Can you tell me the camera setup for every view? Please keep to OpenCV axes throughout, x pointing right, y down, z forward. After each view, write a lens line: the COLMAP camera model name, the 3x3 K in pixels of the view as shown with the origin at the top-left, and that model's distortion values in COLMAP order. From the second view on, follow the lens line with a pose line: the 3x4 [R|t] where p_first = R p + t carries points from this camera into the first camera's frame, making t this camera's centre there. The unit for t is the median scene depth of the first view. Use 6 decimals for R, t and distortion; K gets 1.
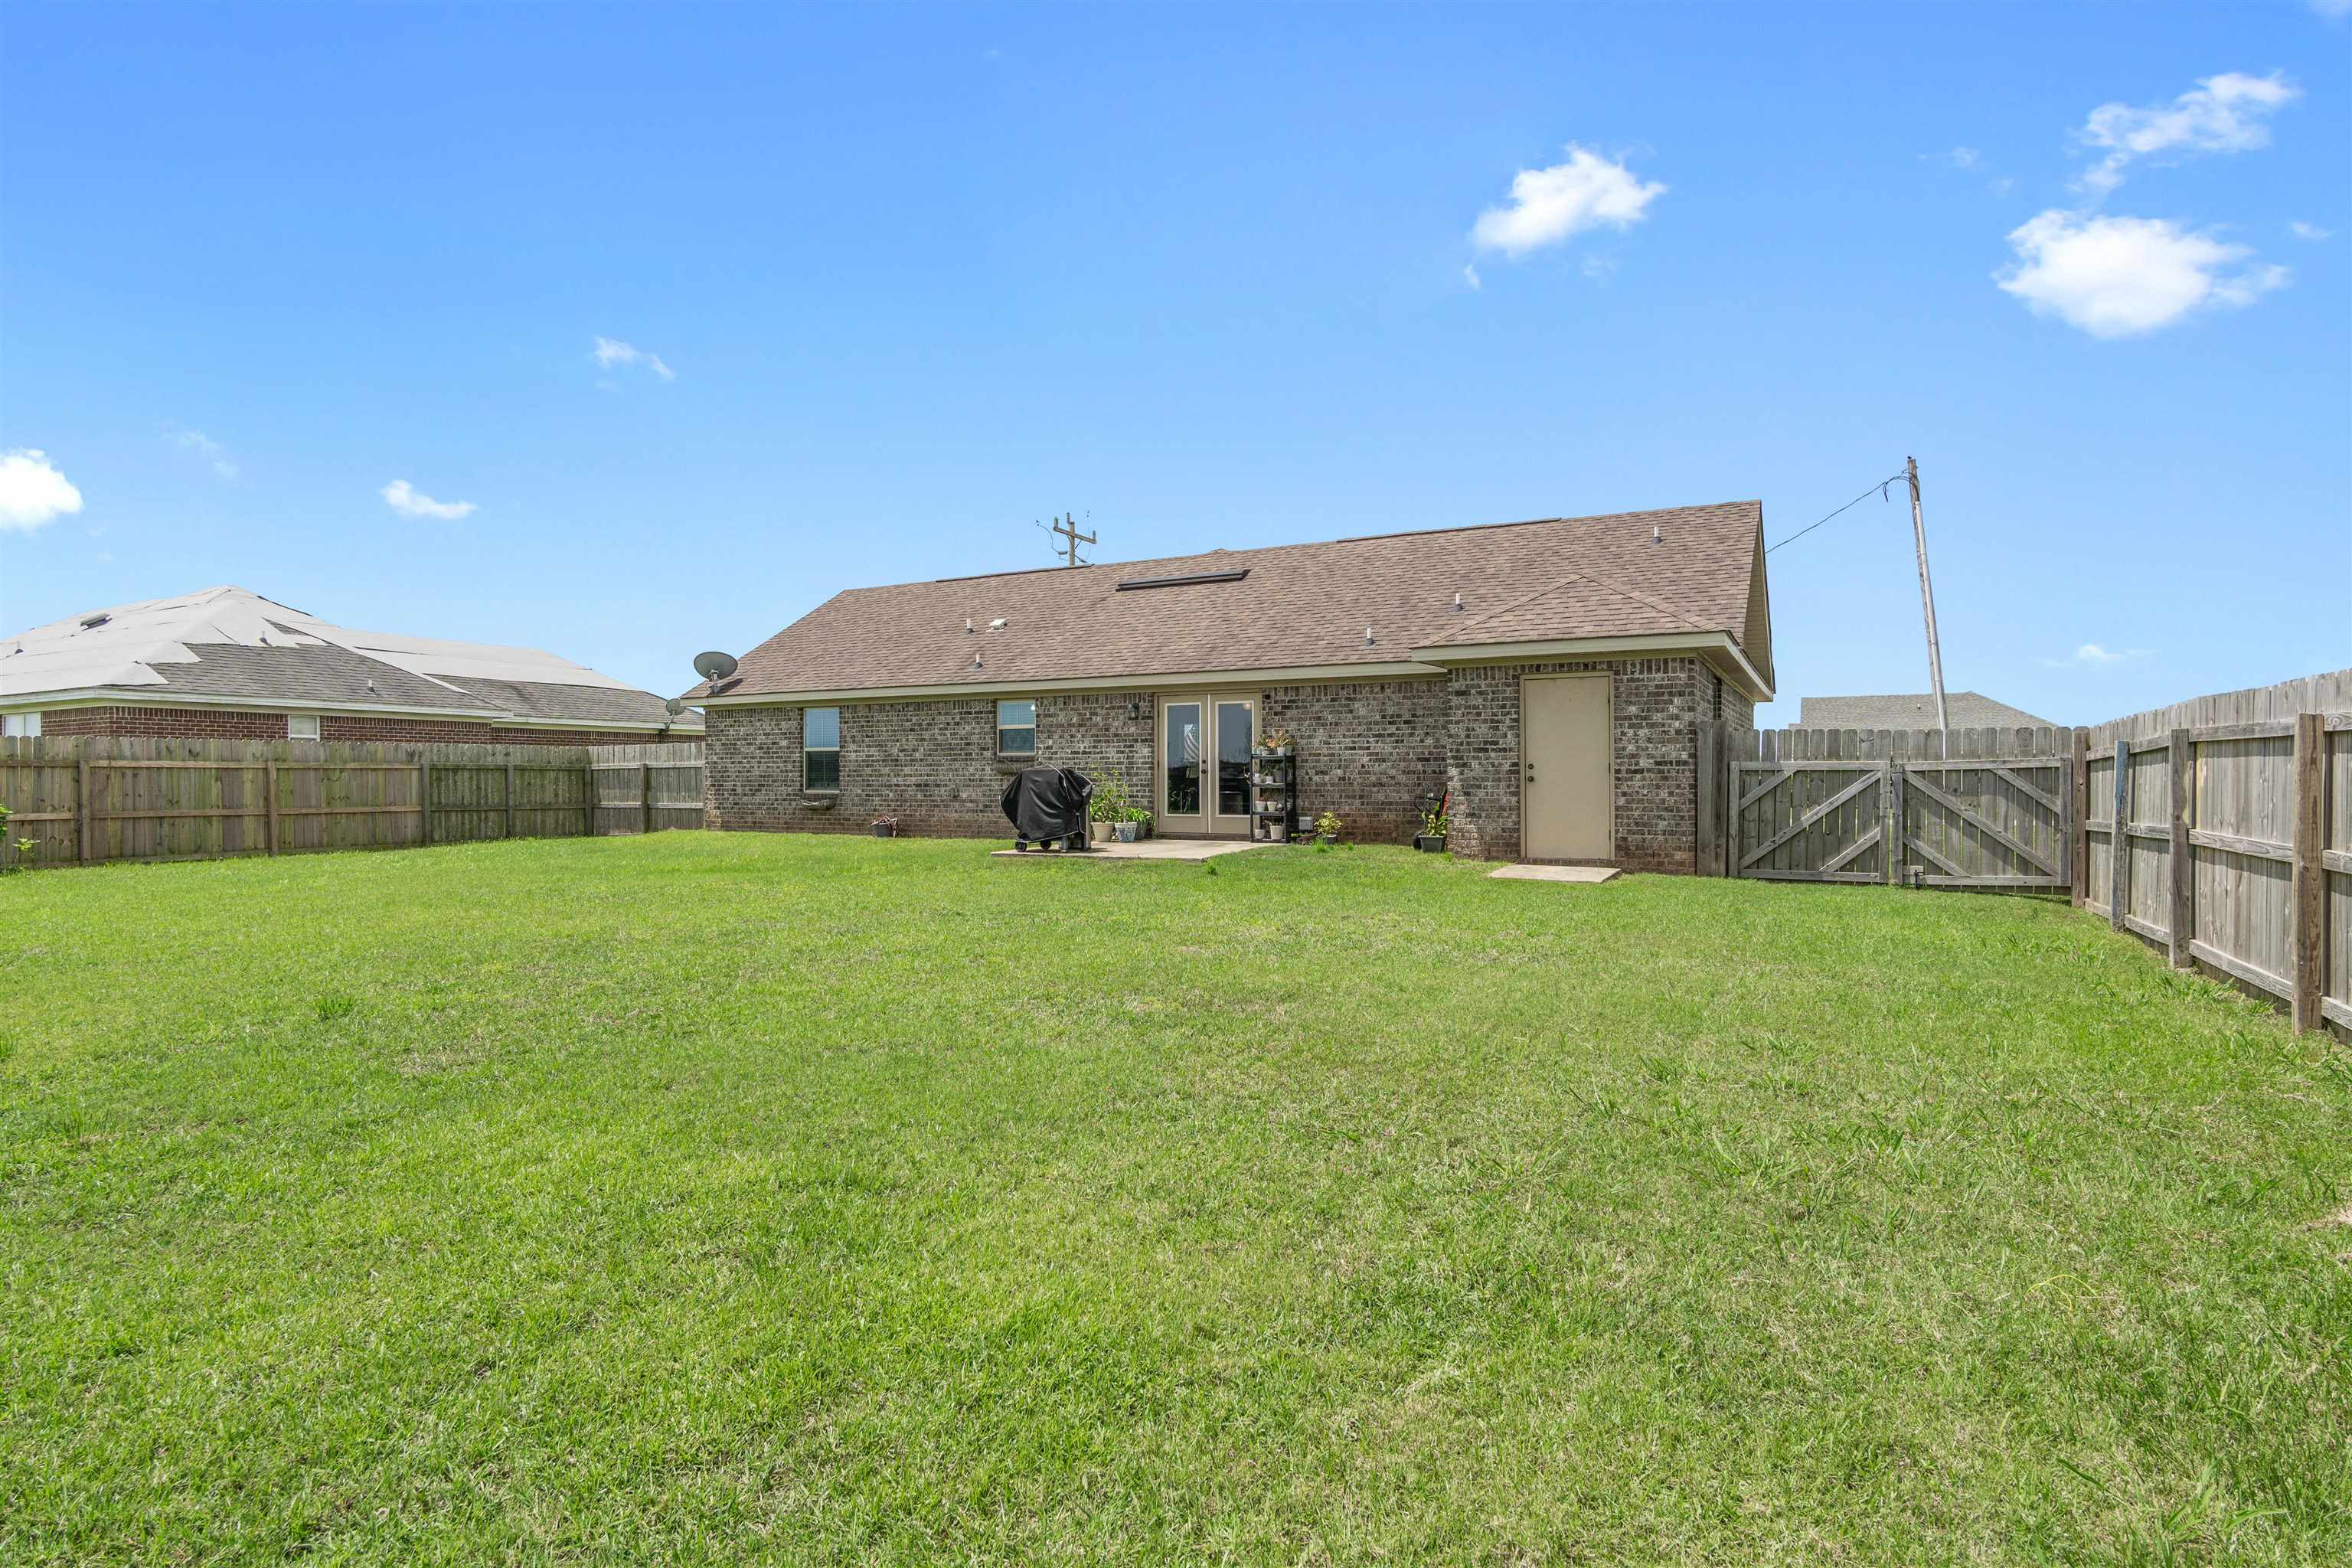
lens RADIAL K [[1257.5, 0, 1156.5], [0, 1257.5, 773.0], [0, 0, 1]] dist [-0.013353, 0.001258]
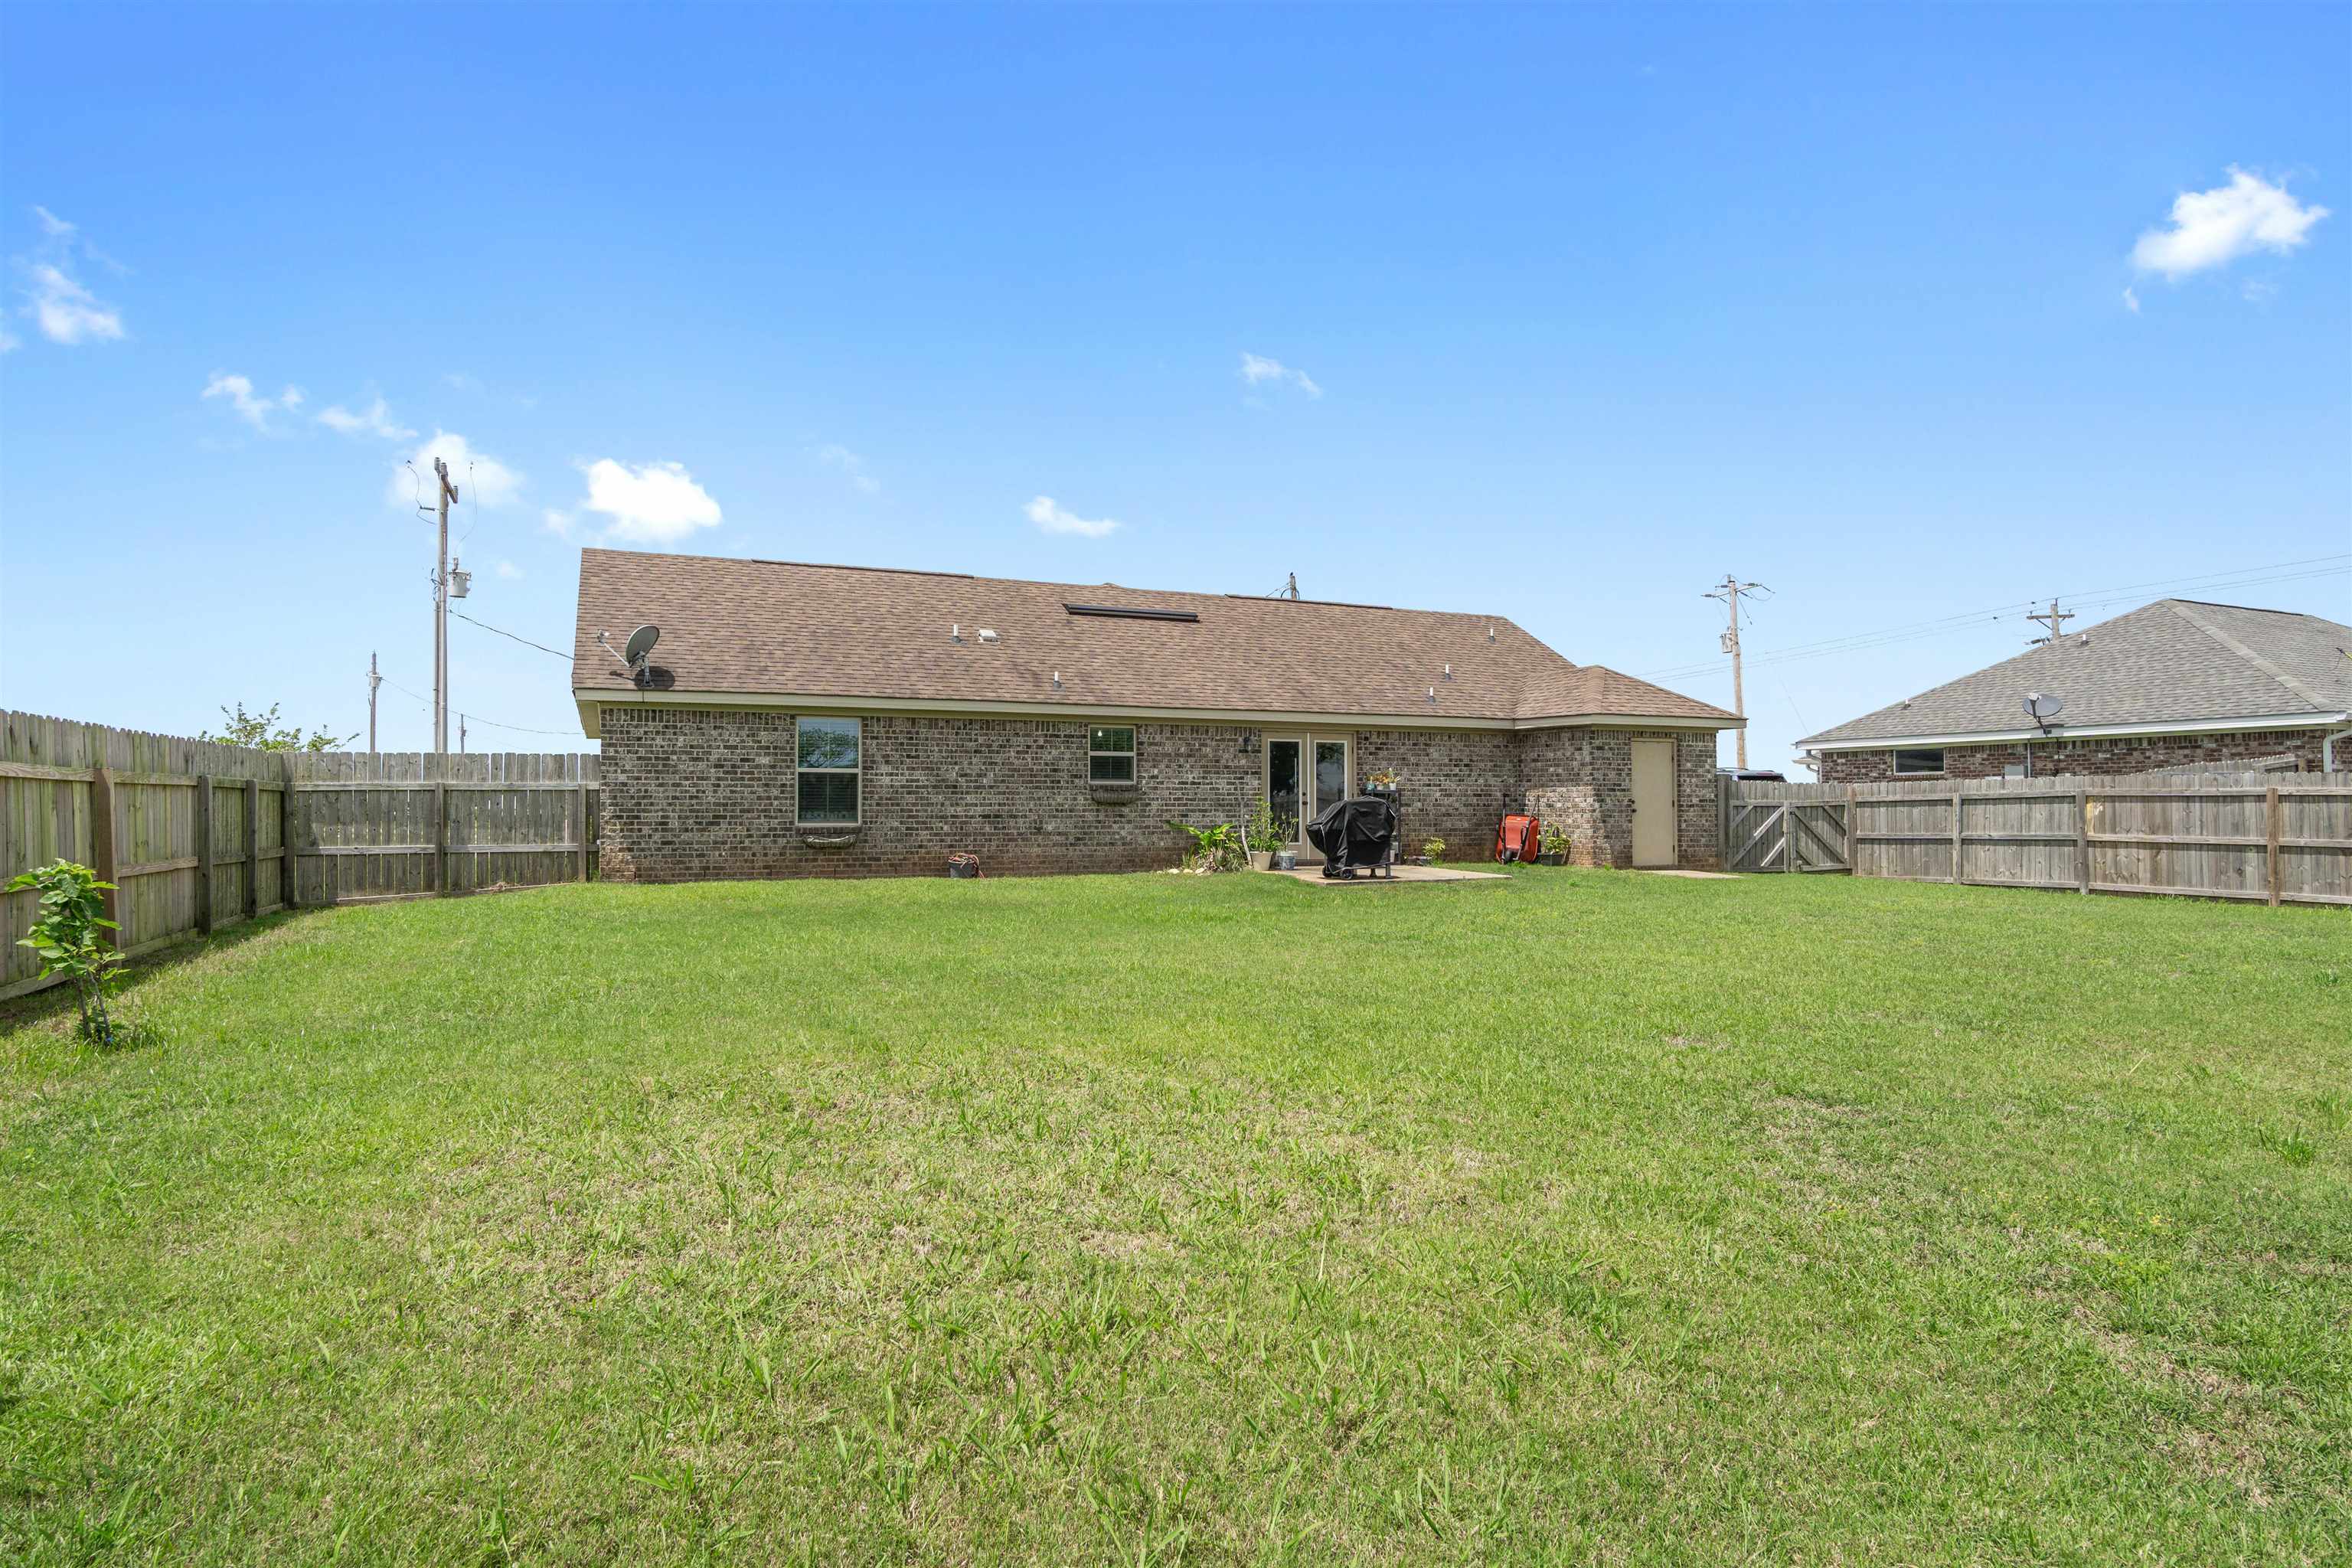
lens RADIAL K [[1257.5, 0, 1156.5], [0, 1257.5, 773.0], [0, 0, 1]] dist [-0.013353, 0.001258]
pose [[0.611840, 0.023773, 0.790625, -0.820696], [-0.007246, 0.999675, -0.024451, 0.000355], [-0.790949, 0.009231, 0.611813, 0.392238]]
